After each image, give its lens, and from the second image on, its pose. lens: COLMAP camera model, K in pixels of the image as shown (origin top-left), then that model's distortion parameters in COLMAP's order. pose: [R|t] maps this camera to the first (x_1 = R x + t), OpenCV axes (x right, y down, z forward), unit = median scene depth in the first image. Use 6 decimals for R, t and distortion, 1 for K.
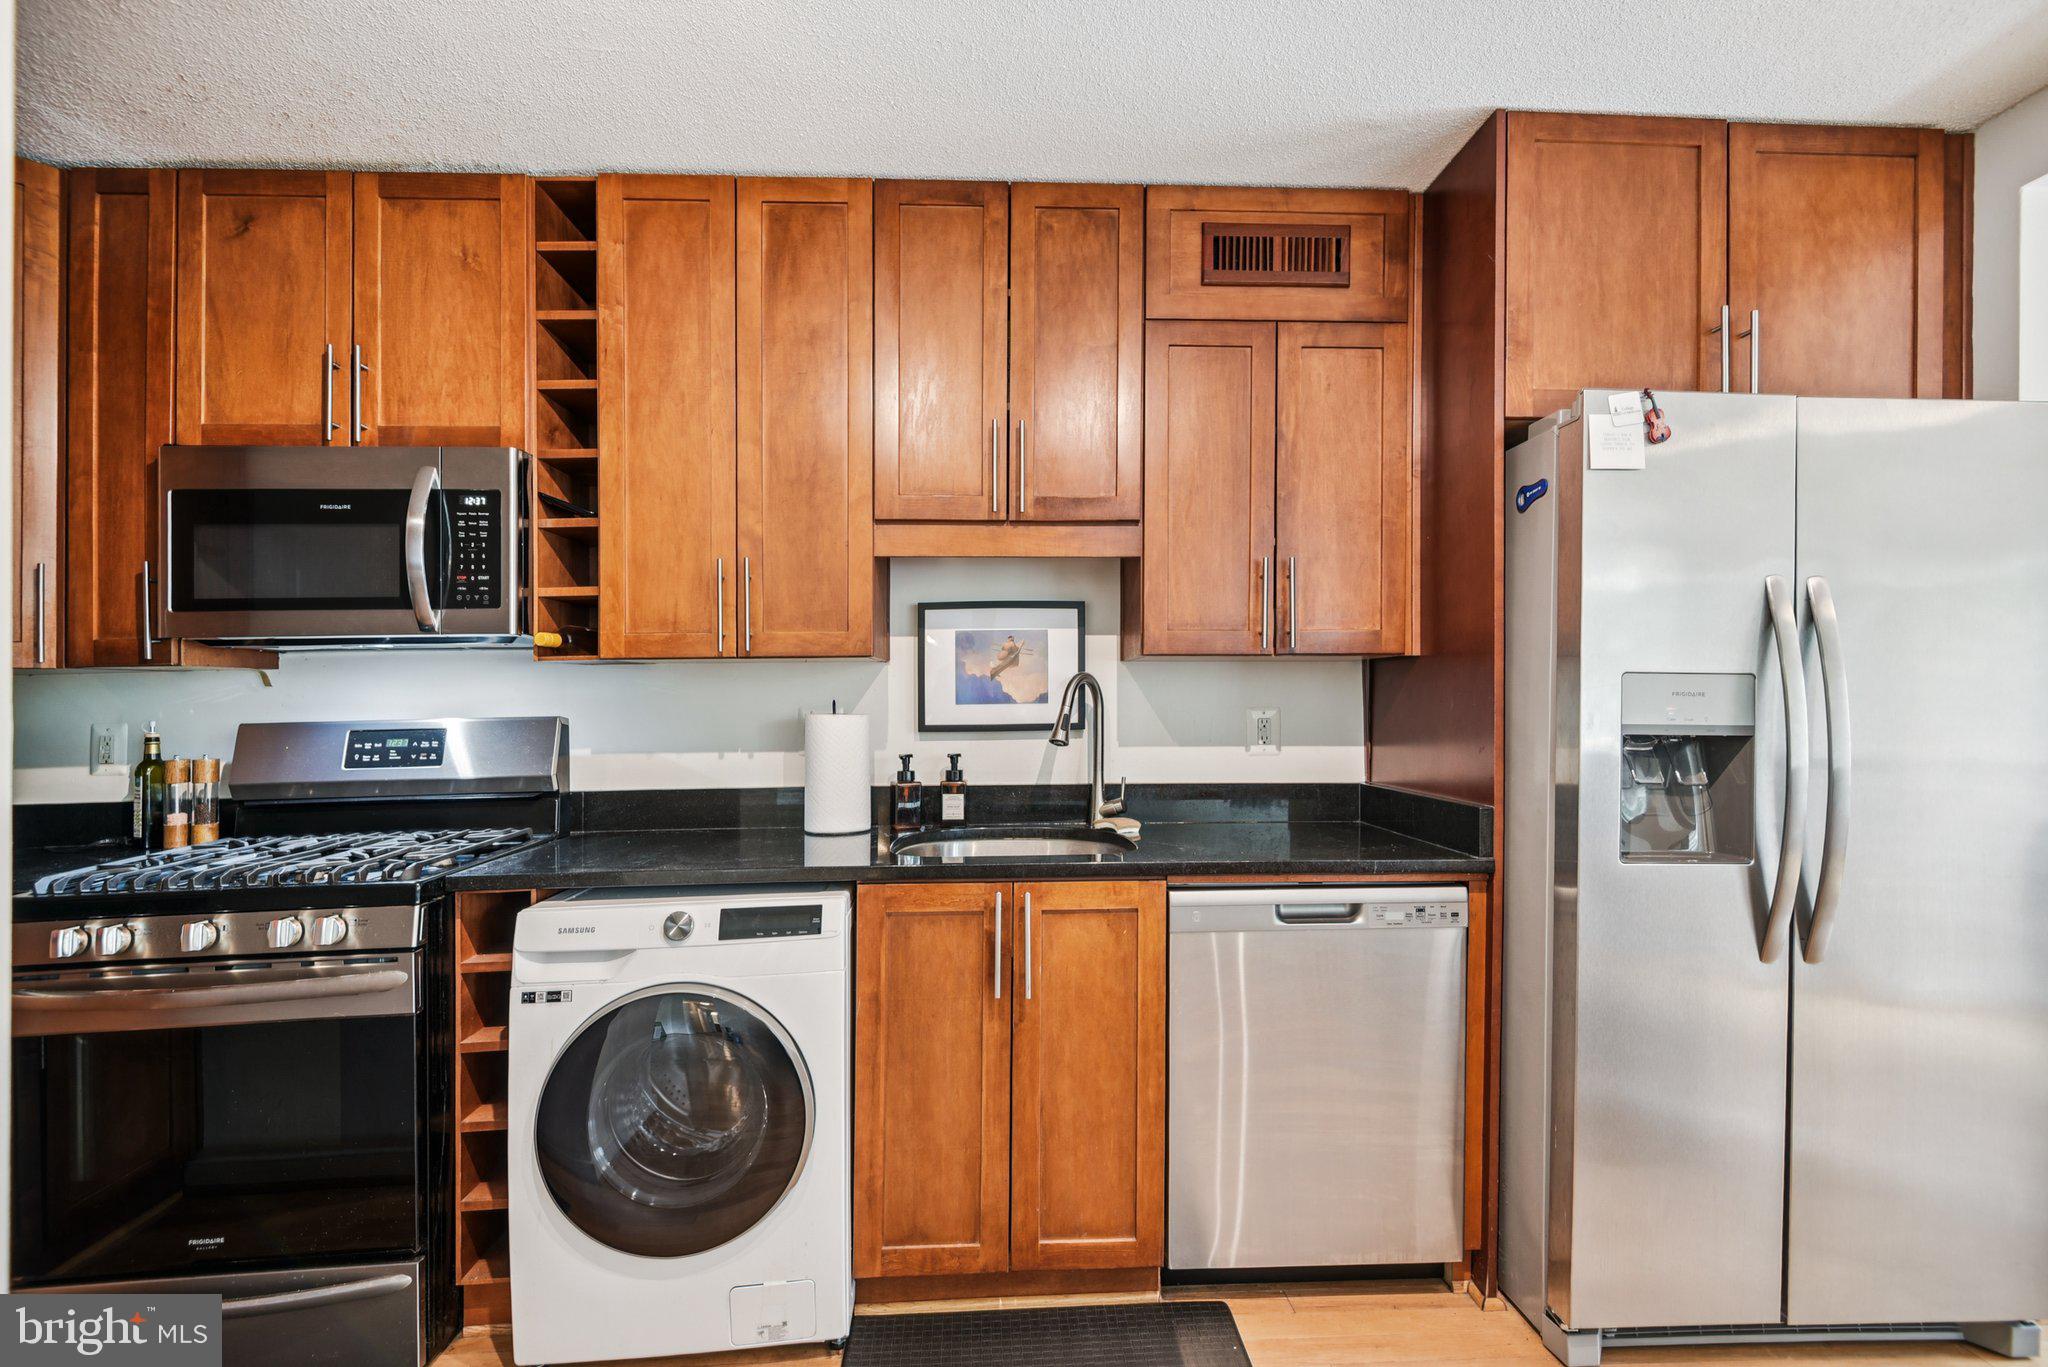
lens RADIAL K [[952.2, 0, 1004.6], [0, 952.2, 717.2], [0, 0, 1]] dist [-0.015128, -0.005478]
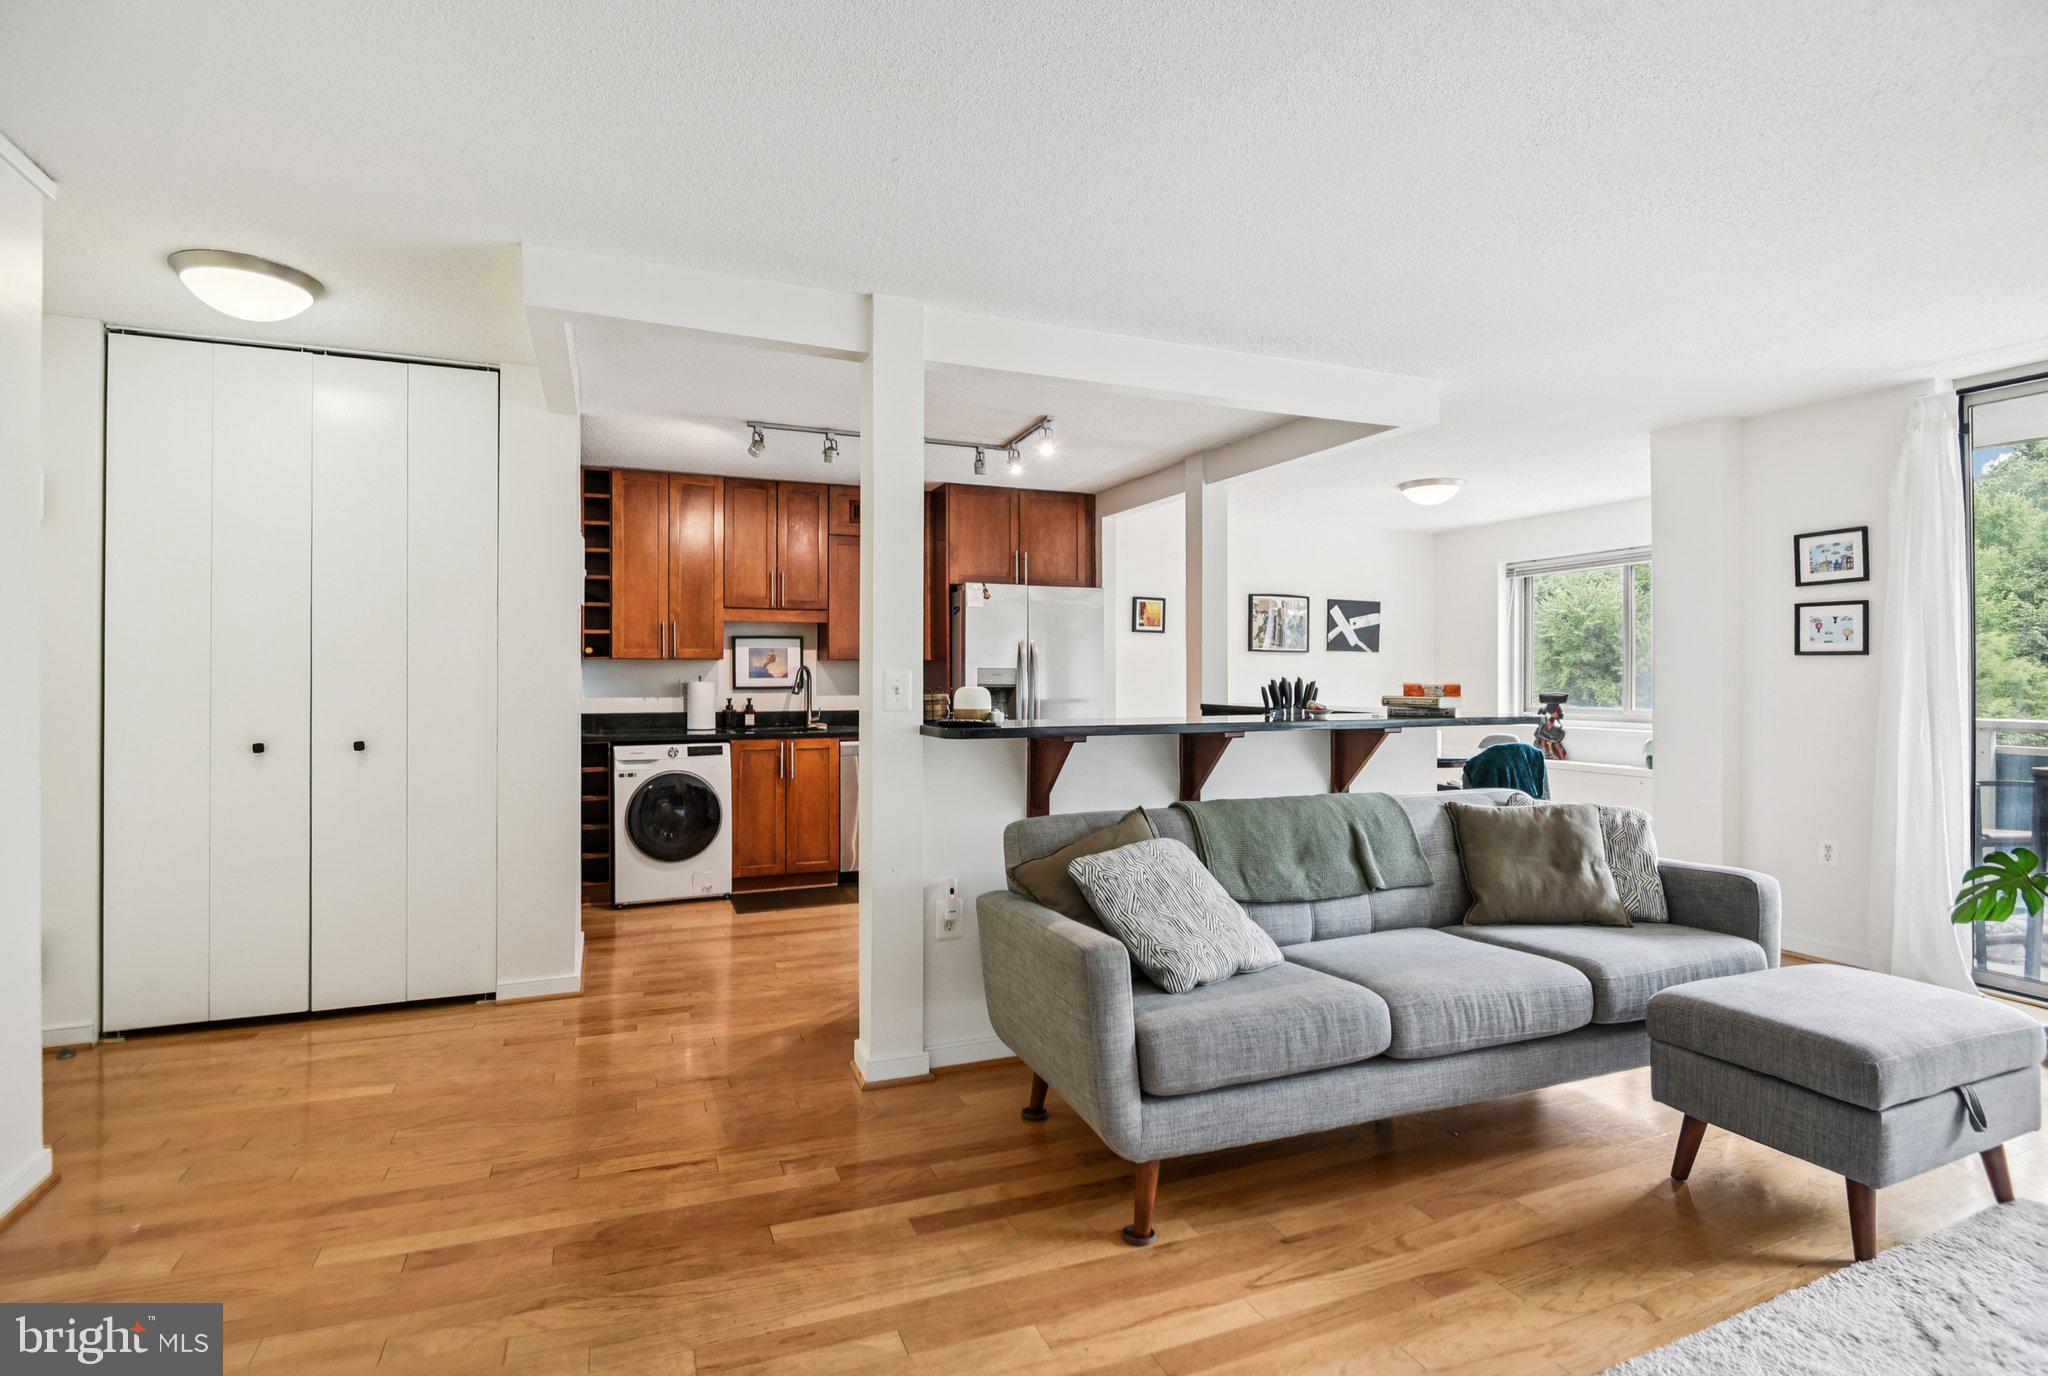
lens RADIAL K [[1011.2, 0, 1022.9], [0, 1011.2, 671.3], [0, 0, 1]] dist [-0.010428, -0.005475]
pose [[0.947312, 0.006970, 0.320237, -0.246116], [-0.002619, 0.999898, -0.014016, 0.005690], [-0.320303, 0.012439, 0.947234, -1.887341]]
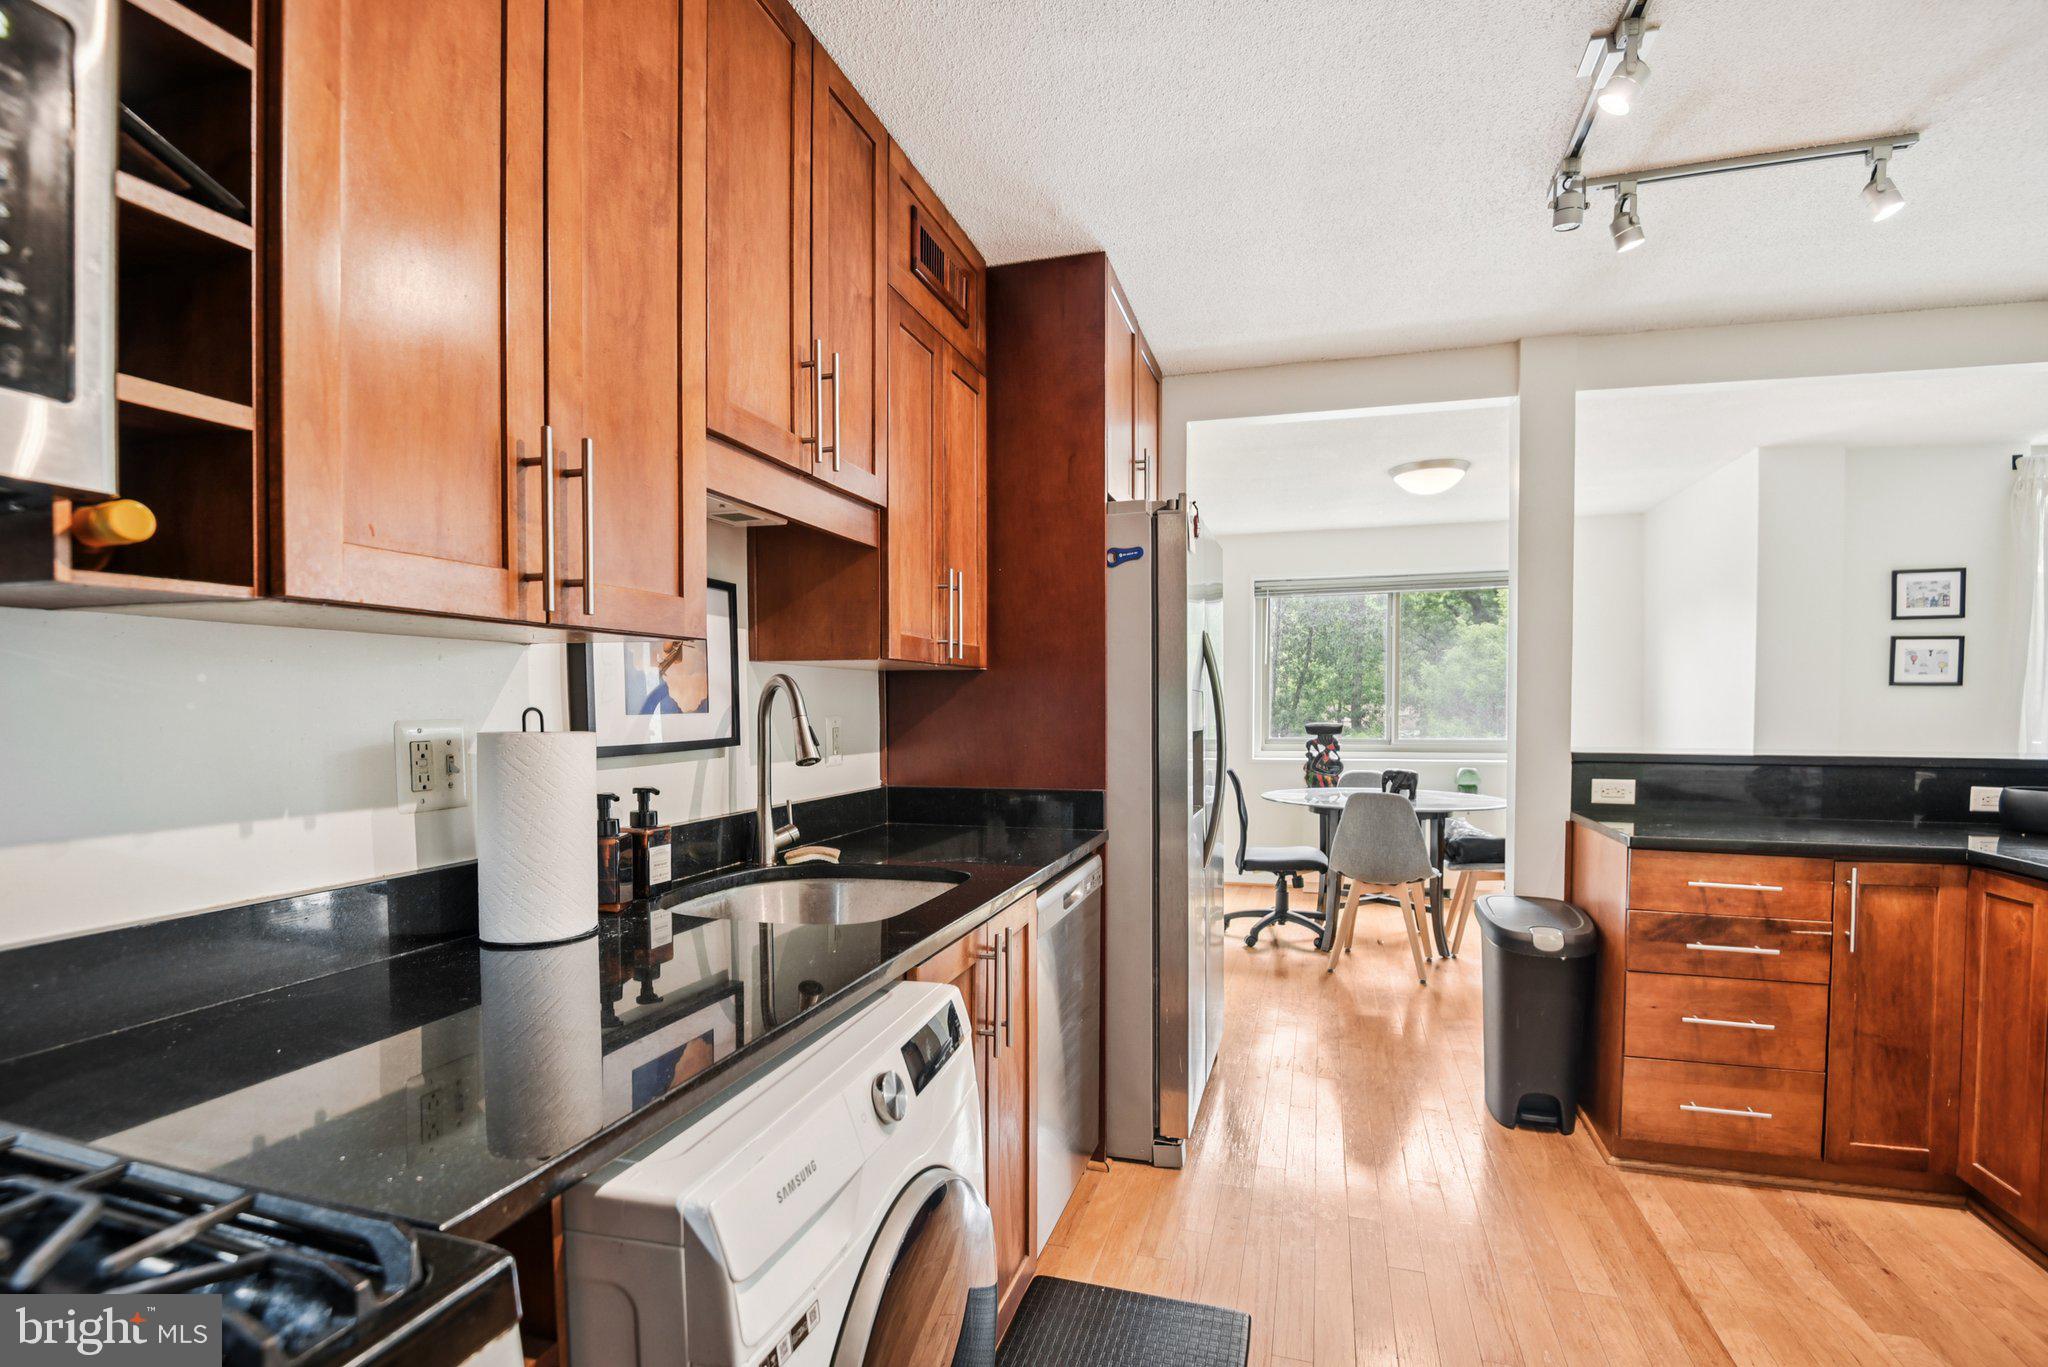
lens RADIAL K [[952.2, 0, 1030.6], [0, 952.2, 738.8], [0, 0, 1]] dist [-0.015128, -0.005478]
pose [[0.369339, -0.029093, 0.928839, -0.648284], [0.006007, 0.999564, 0.028919, -0.015972], [-0.929275, -0.005102, 0.369353, 0.555138]]
